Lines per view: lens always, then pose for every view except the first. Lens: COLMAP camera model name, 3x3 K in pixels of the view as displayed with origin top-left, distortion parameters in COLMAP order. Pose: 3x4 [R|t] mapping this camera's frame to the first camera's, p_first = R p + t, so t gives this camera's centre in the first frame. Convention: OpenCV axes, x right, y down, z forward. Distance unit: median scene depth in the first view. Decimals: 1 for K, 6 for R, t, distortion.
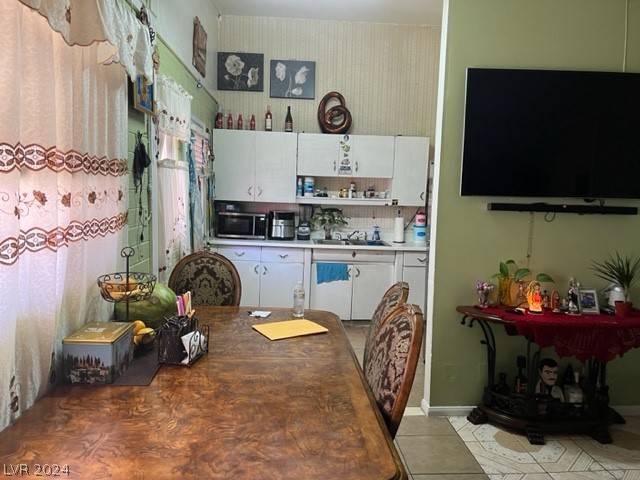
lens RADIAL K [[480.9, 0, 319.3], [0, 480.9, 239.6], [0, 0, 1]] dist [0.048622, -0.071503]
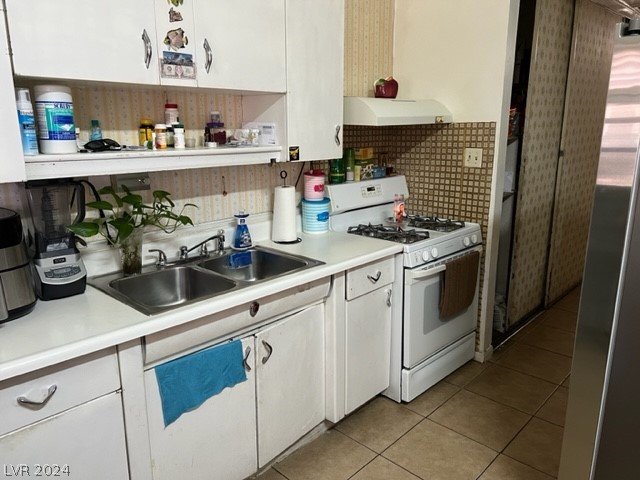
lens RADIAL K [[480.9, 0, 322.2], [0, 480.9, 242.4], [0, 0, 1]] dist [0.048622, -0.071503]
pose [[0.707713, -0.193594, 0.679458, -0.122630], [0.095453, 0.979107, 0.179548, -0.074541], [-0.700022, -0.062212, 0.711406, 0.679895]]
